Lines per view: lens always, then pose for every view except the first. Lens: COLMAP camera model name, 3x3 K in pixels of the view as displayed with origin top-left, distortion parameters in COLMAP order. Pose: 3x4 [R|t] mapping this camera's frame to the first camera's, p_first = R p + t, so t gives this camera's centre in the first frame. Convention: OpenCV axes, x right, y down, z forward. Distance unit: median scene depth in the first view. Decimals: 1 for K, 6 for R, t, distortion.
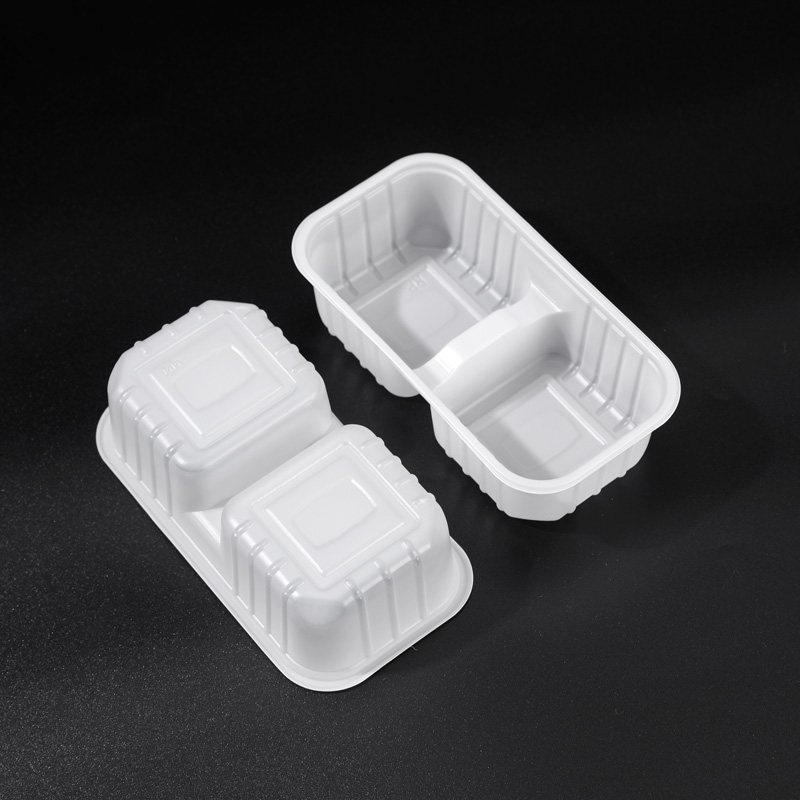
lens RADIAL K [[2112.0, 0, 400.0], [0, 2112.0, 400.0], [0, 0, 1]] dist [0.487449, -0.326839]
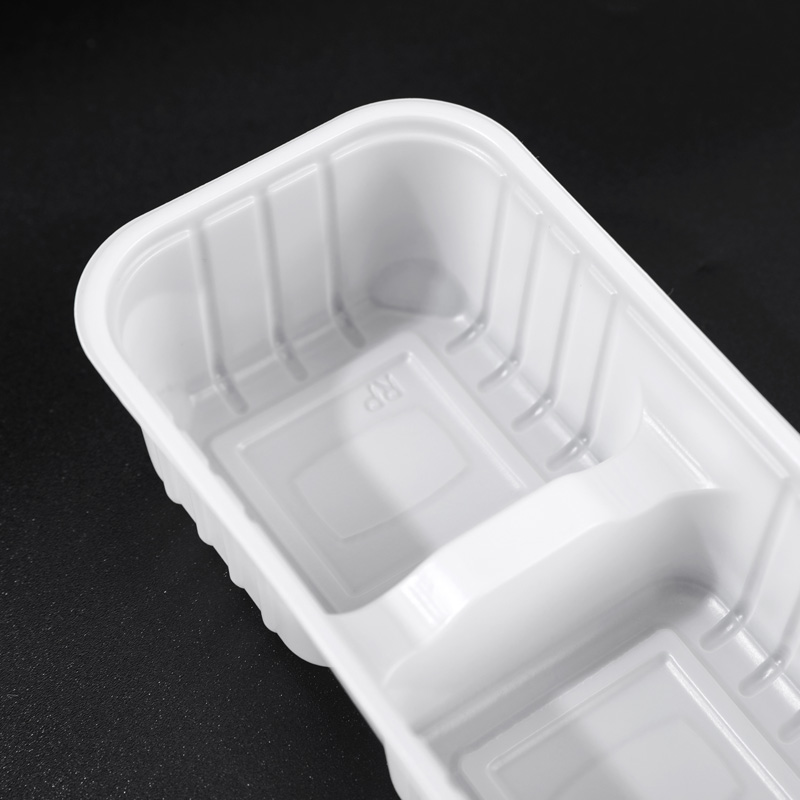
lens RADIAL K [[2112.0, 0, 400.0], [0, 2112.0, 400.0], [0, 0, 1]] dist [0.487449, -0.326839]
pose [[0.996943, 0.068976, -0.036694, 0.028414], [-0.069110, 0.997606, -0.002390, -0.053397], [0.036442, 0.004919, 0.999324, 0.566309]]
